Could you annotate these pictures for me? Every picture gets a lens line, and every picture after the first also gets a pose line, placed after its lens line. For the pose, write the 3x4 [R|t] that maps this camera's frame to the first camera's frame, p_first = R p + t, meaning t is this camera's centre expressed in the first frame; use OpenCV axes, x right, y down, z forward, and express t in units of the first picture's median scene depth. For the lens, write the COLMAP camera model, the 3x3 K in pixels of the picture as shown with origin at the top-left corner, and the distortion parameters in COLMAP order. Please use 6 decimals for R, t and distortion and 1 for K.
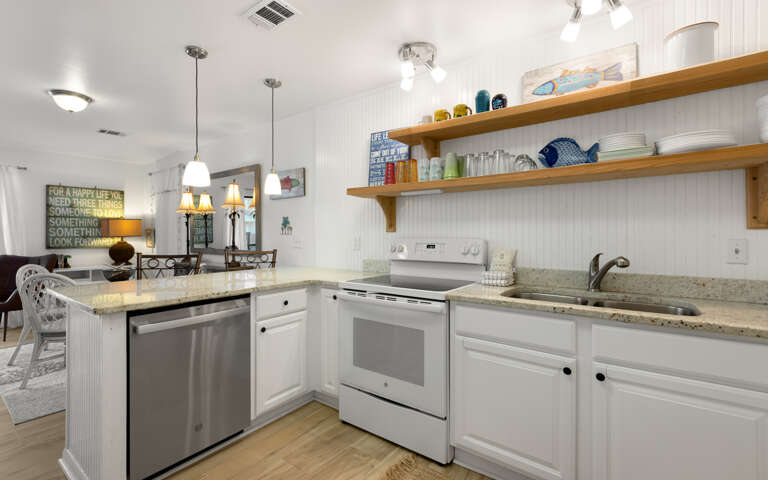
lens RADIAL K [[347.2, 0, 383.0], [0, 347.2, 231.9], [0, 0, 1]] dist [0.000453, -0.000246]
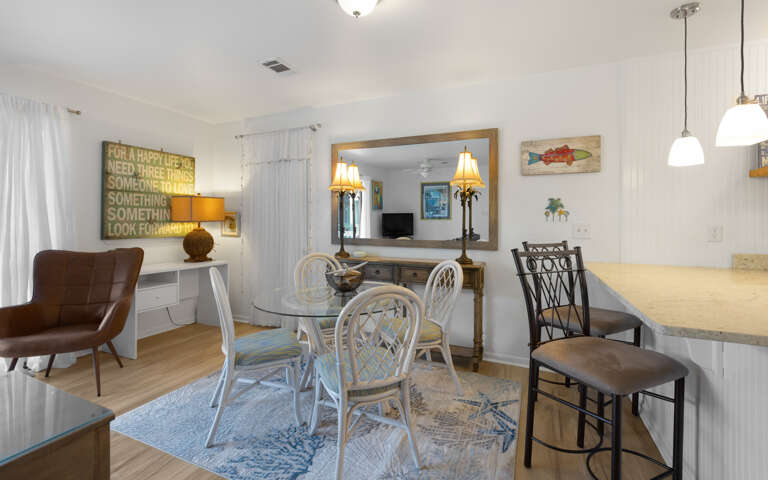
lens RADIAL K [[347.2, 0, 383.0], [0, 347.2, 231.9], [0, 0, 1]] dist [0.000453, -0.000246]
pose [[0.972827, 0.002129, 0.231522, -0.588352], [-0.010500, 0.999335, 0.034931, 0.006111], [-0.231294, -0.036413, 0.972202, 0.232090]]
